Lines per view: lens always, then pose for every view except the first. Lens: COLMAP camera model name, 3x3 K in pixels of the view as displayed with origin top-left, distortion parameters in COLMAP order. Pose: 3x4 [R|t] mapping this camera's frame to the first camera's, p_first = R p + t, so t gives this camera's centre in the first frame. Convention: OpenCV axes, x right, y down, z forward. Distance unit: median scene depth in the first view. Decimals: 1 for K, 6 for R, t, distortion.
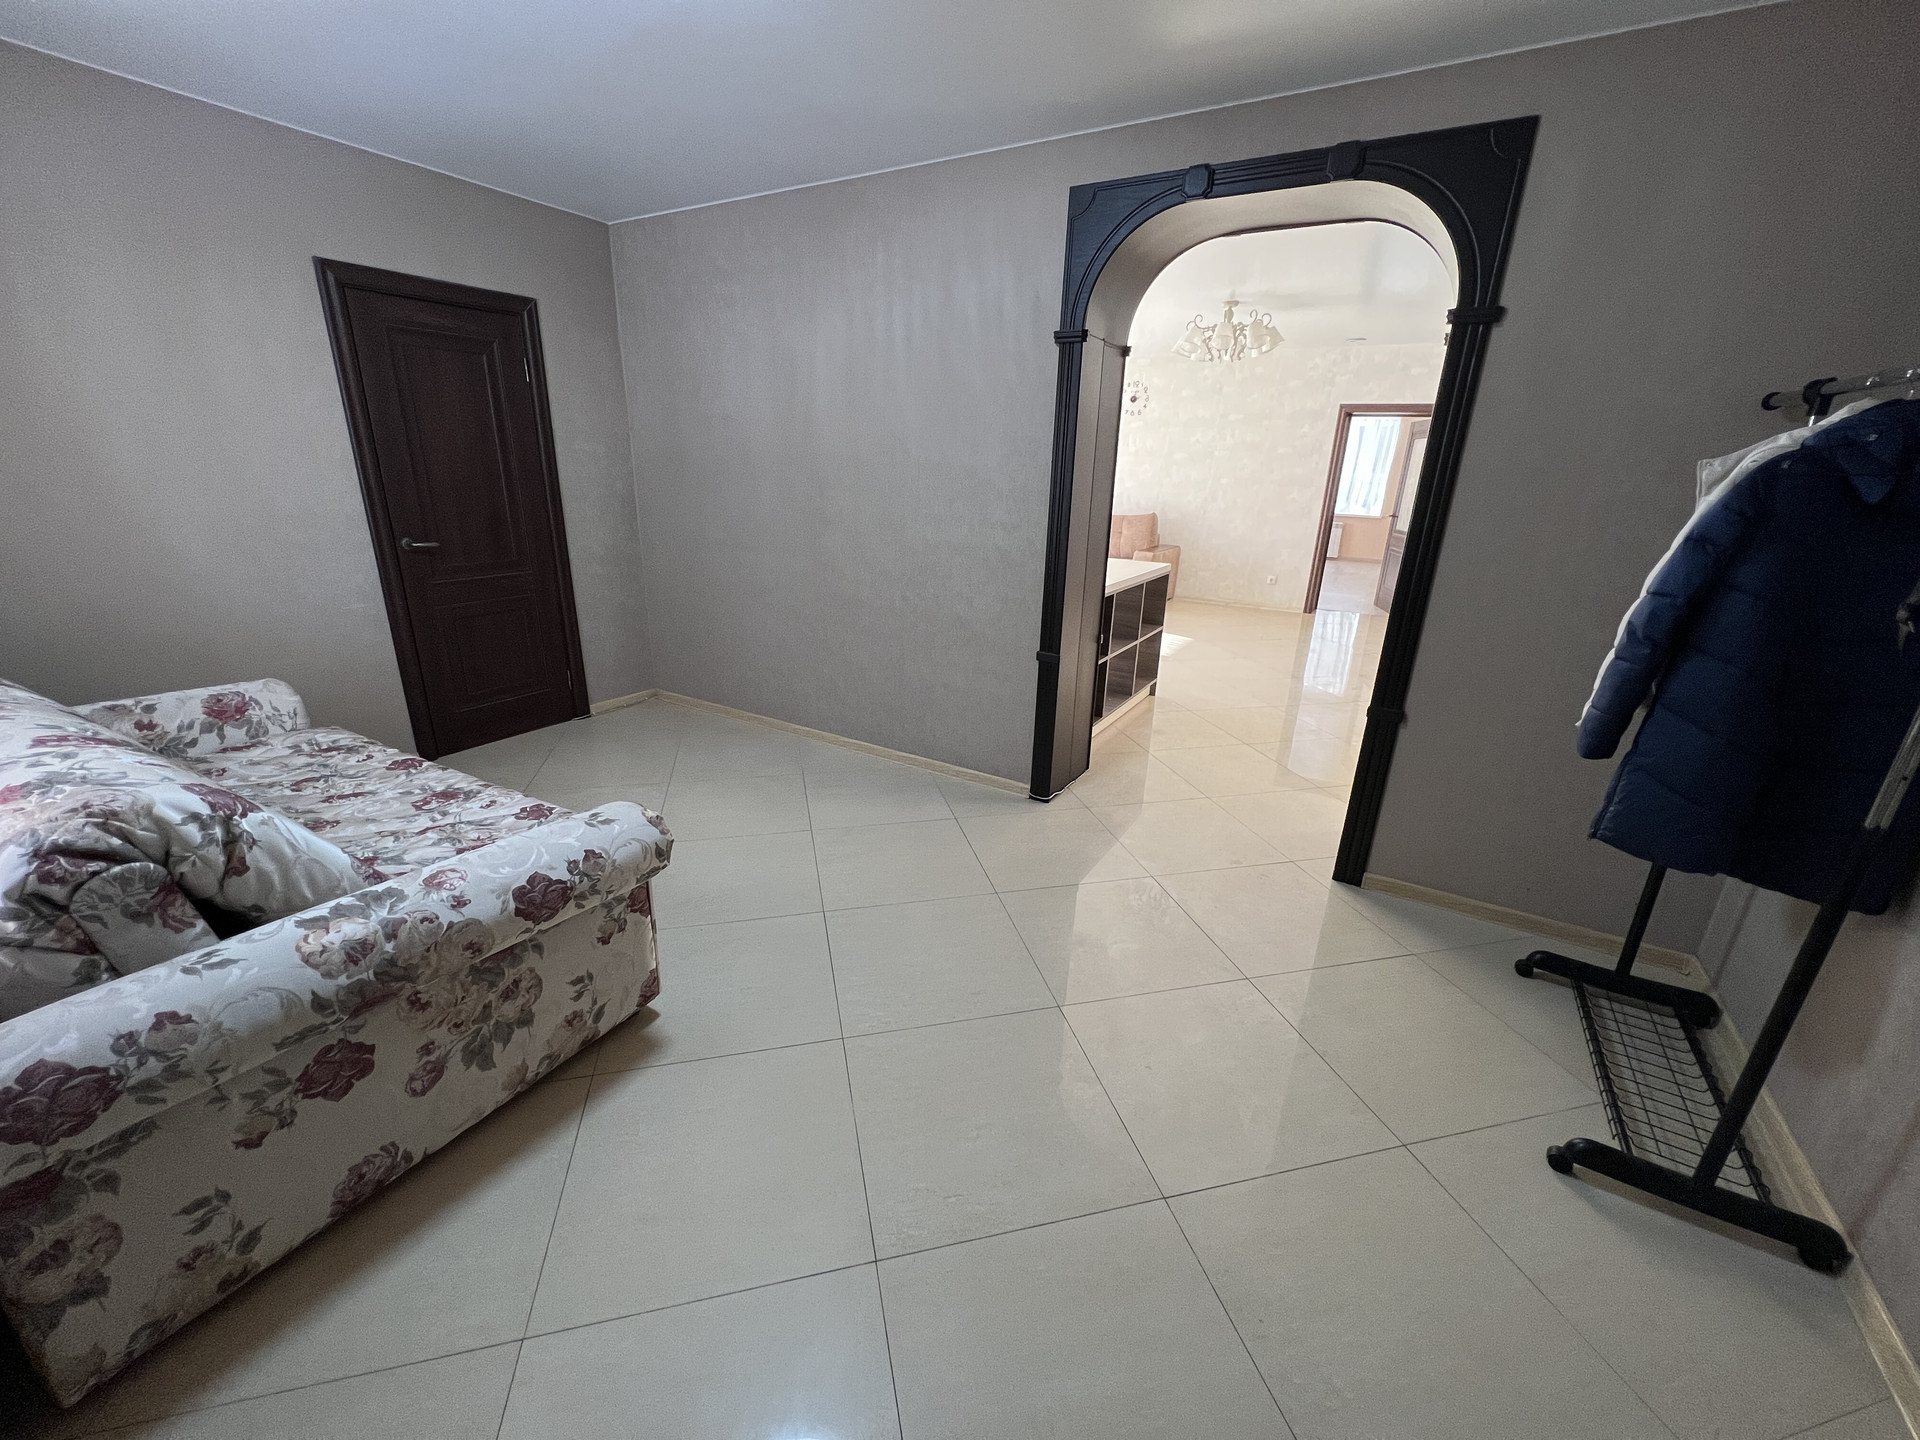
lens RADIAL K [[767.0, 0, 967.6], [0, 767.0, 728.8], [0, 0, 1]] dist [-0.000620, 0.000436]
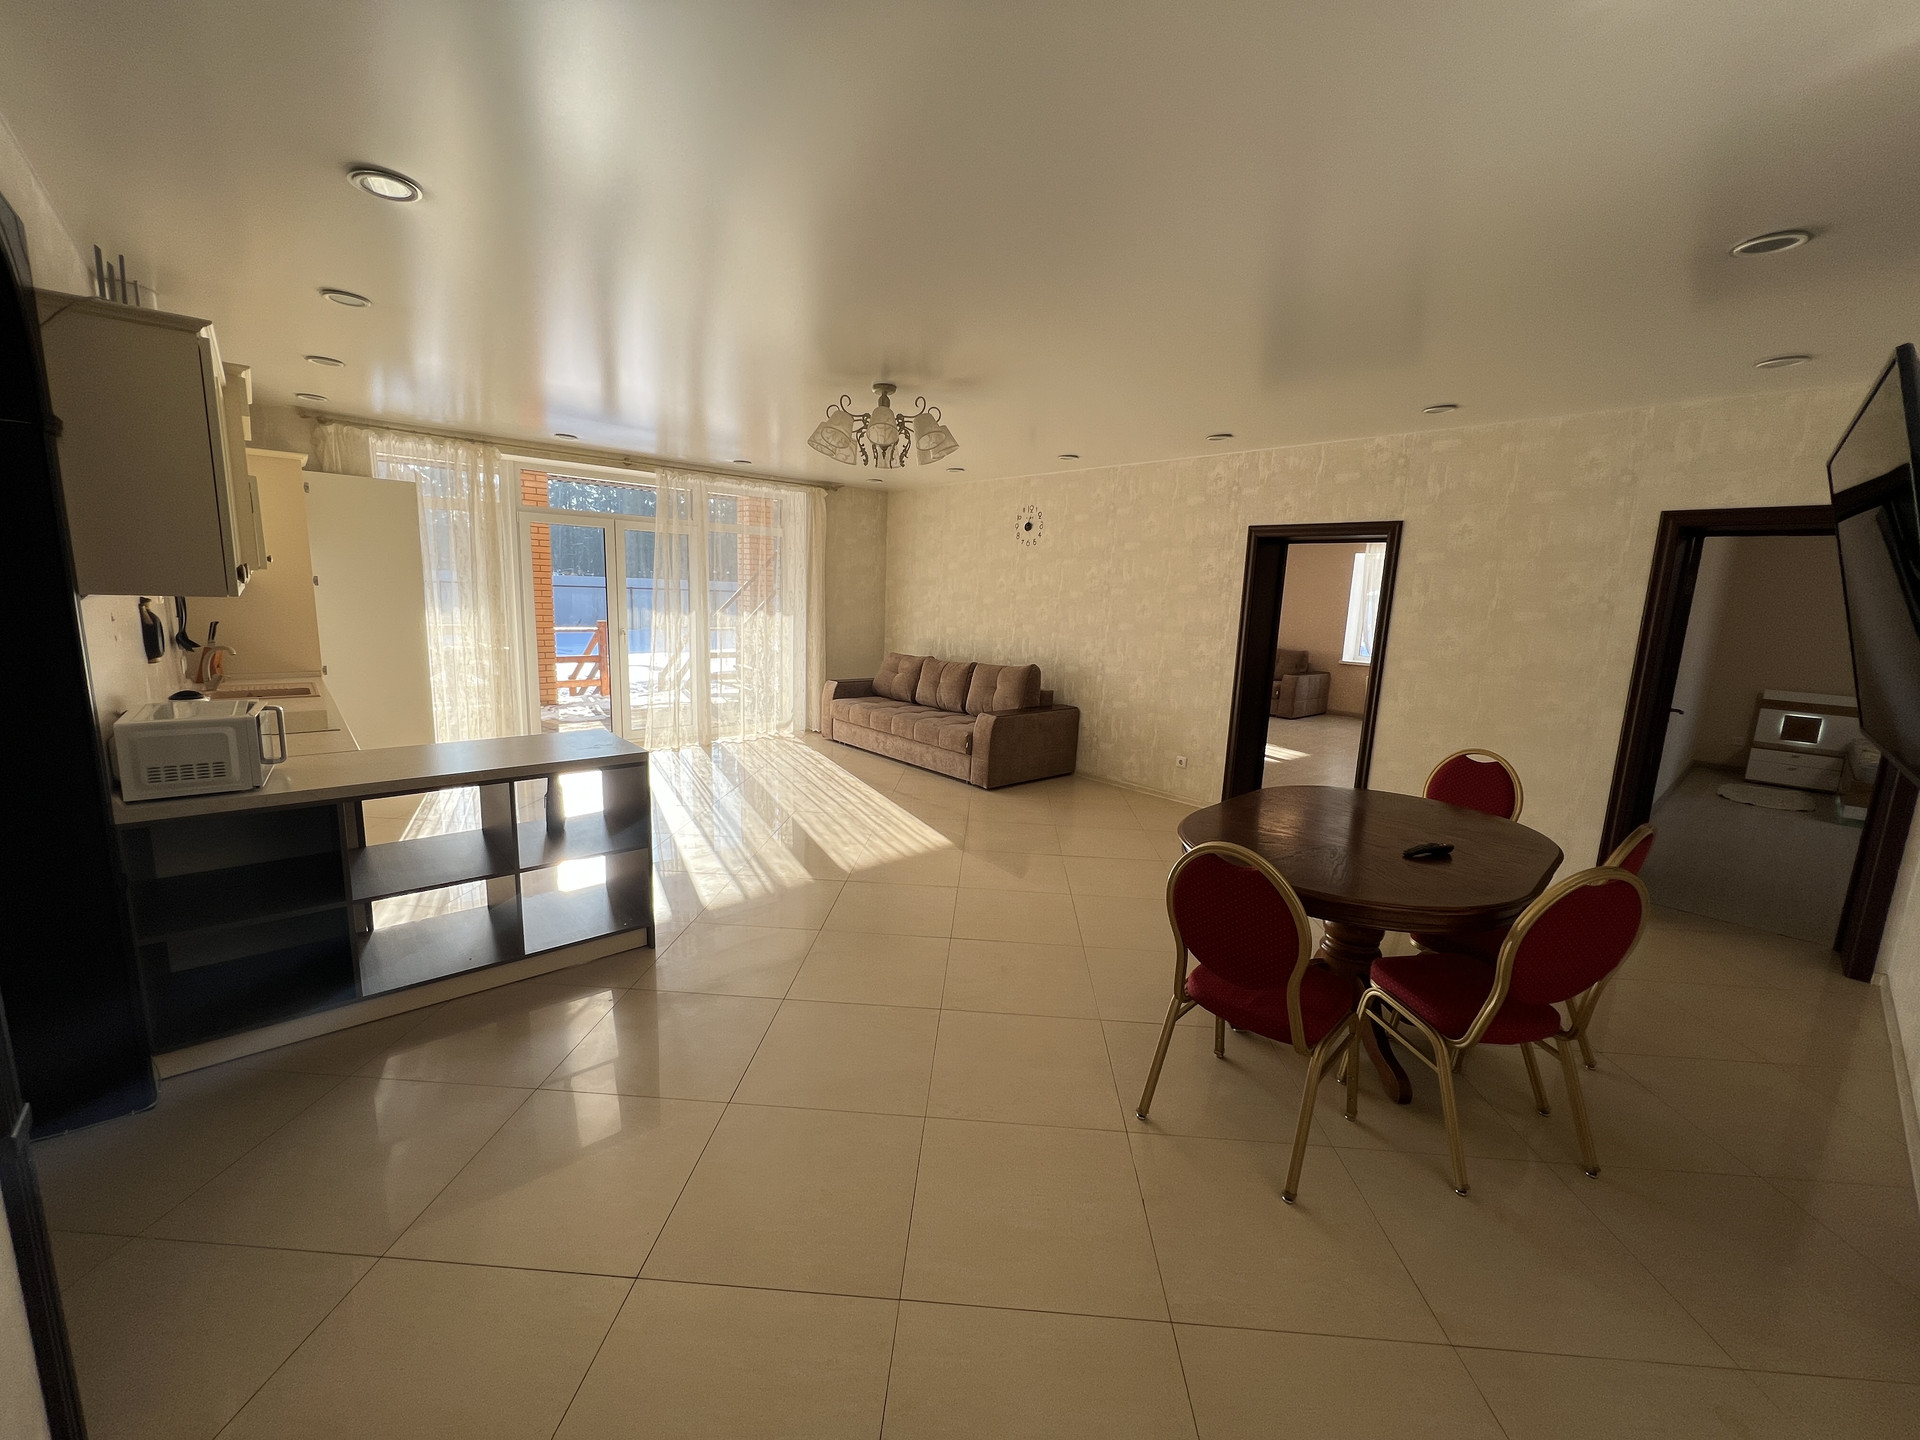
lens RADIAL K [[767.0, 0, 951.8], [0, 767.0, 723.4], [0, 0, 1]] dist [-0.000620, 0.000436]
pose [[0.965603, 0.043630, -0.256333, 0.359195], [-0.084934, 0.984671, -0.152346, -0.098817], [0.245757, 0.168877, 0.954507, 0.251435]]
